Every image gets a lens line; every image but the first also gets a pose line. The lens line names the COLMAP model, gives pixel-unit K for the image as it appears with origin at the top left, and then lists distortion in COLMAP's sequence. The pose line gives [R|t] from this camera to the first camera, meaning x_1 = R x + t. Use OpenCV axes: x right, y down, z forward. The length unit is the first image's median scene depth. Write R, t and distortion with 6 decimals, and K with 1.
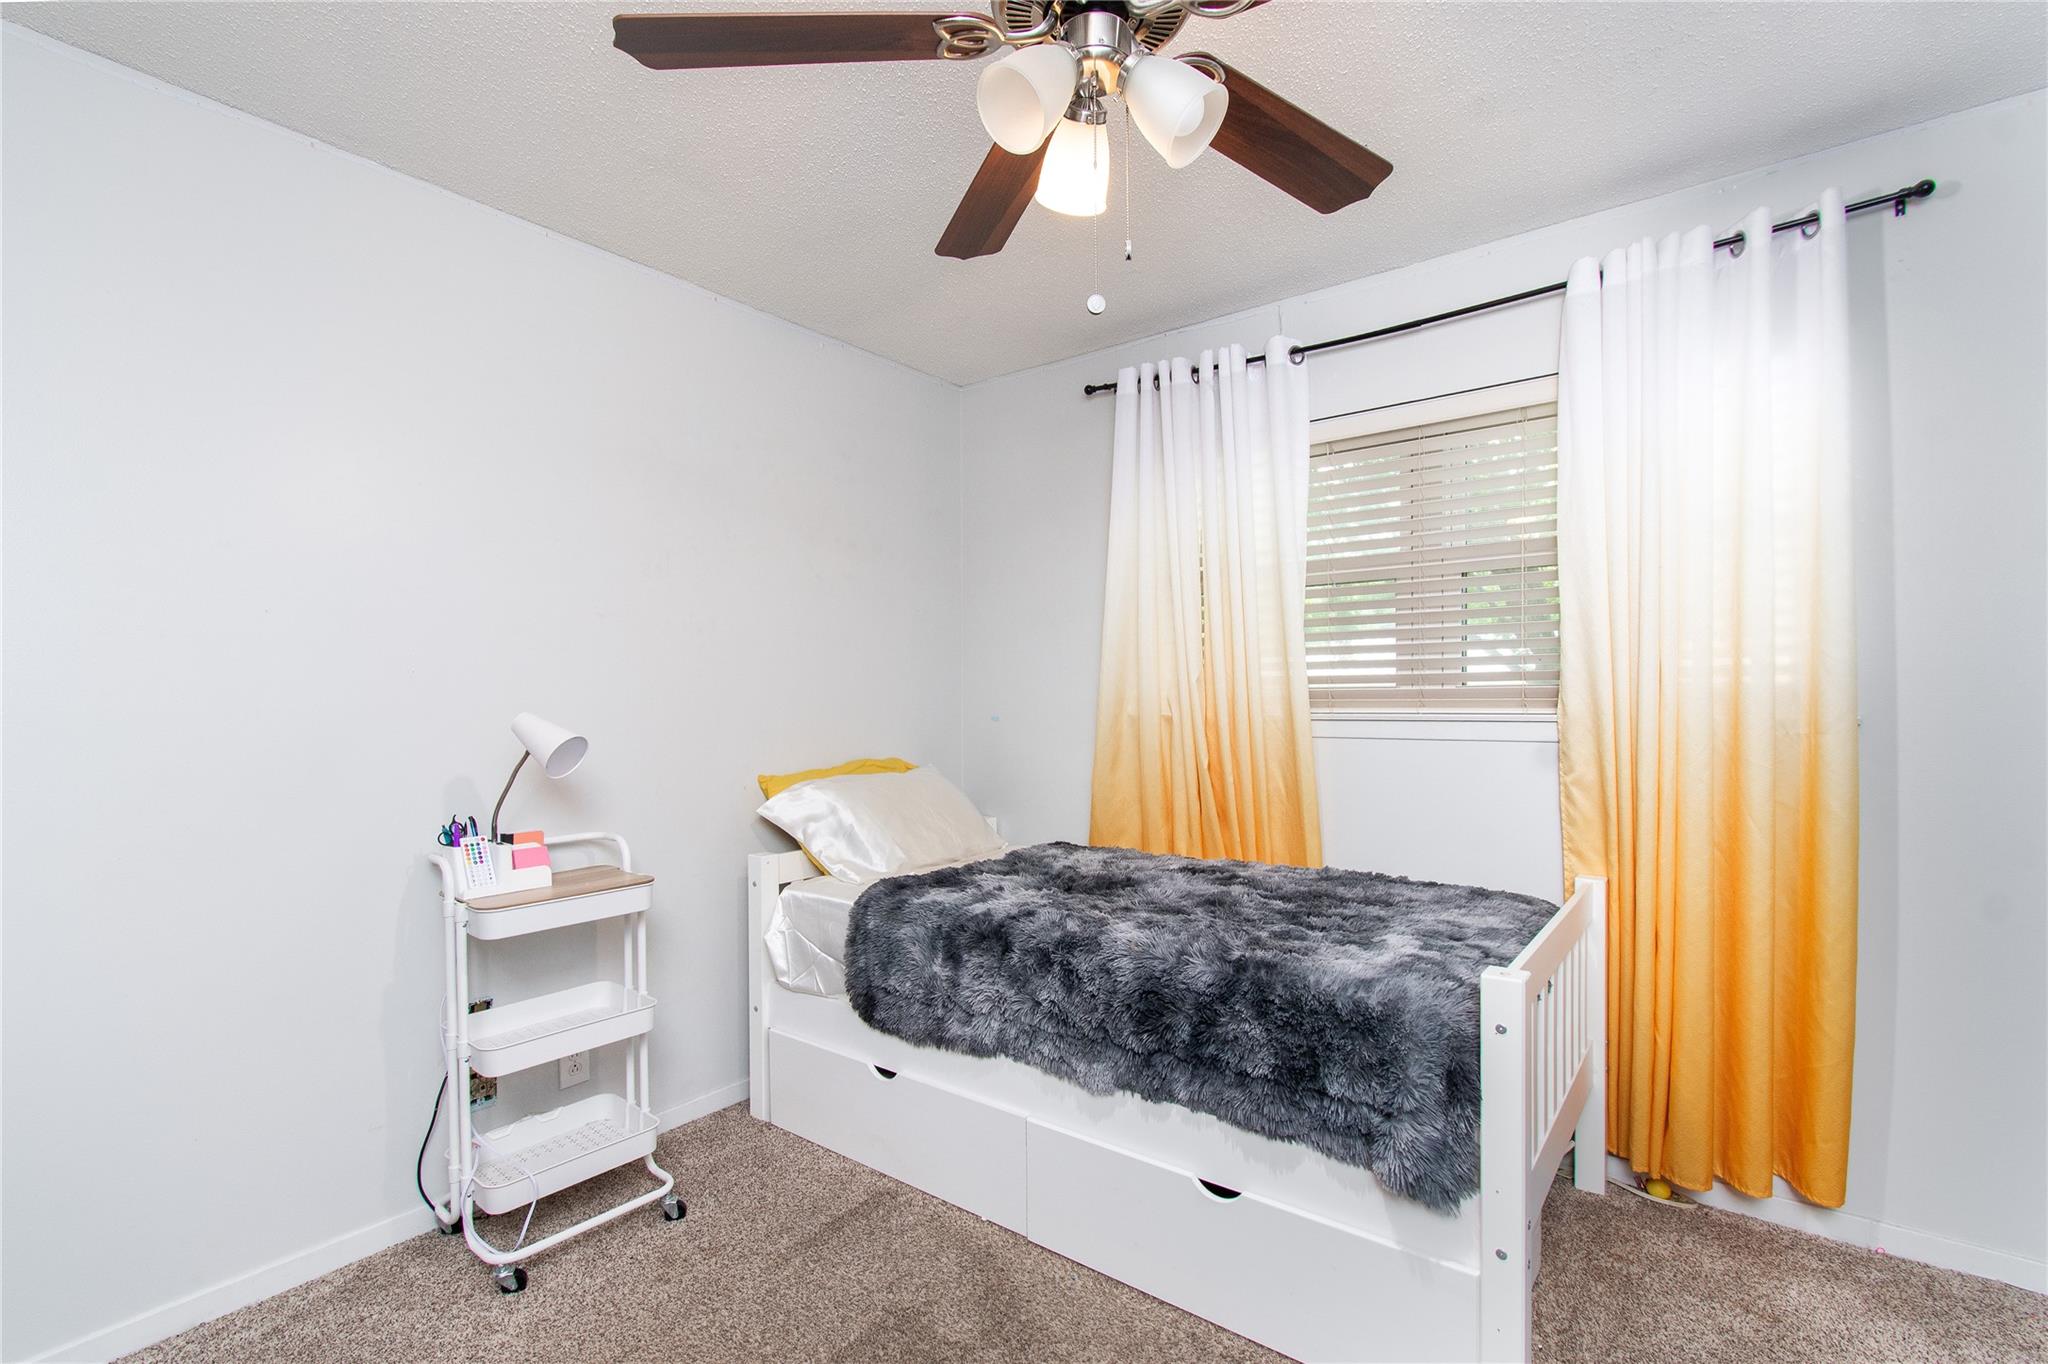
lens RADIAL K [[927.2, 0, 1024.5], [0, 927.2, 703.6], [0, 0, 1]] dist [0.000419, 0.000095]
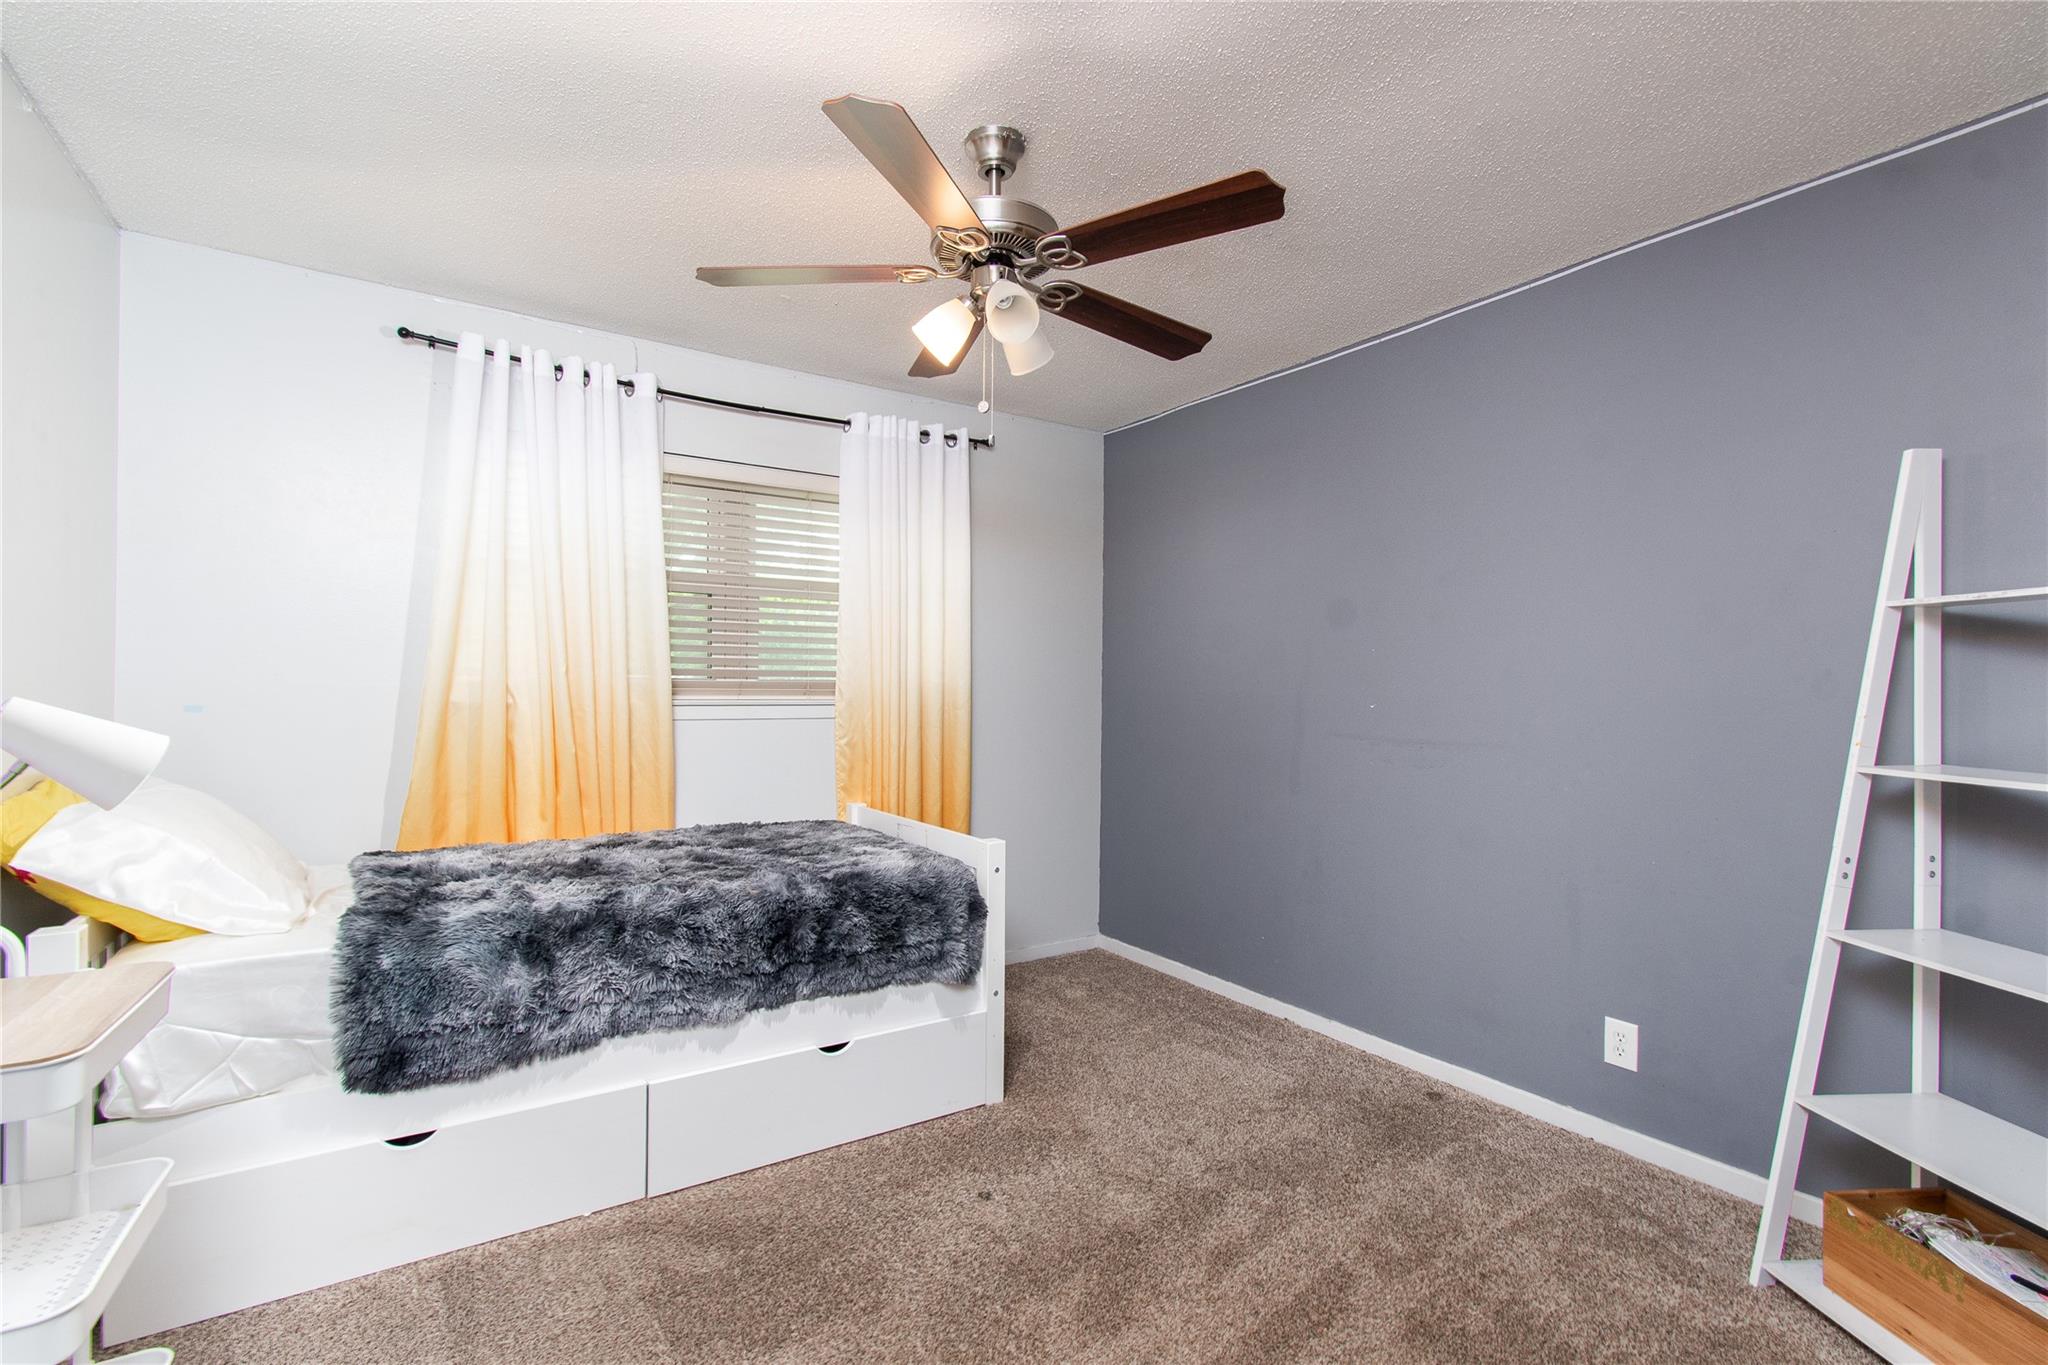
lens RADIAL K [[910.2, 0, 1001.8], [0, 910.2, 681.7], [0, 0, 1]] dist [0.002058, 0.000206]
pose [[0.340315, 0.017048, 0.940157, -0.856772], [-0.004545, 0.999854, -0.016486, 0.006231], [-0.940301, 0.001337, 0.340342, 0.274201]]
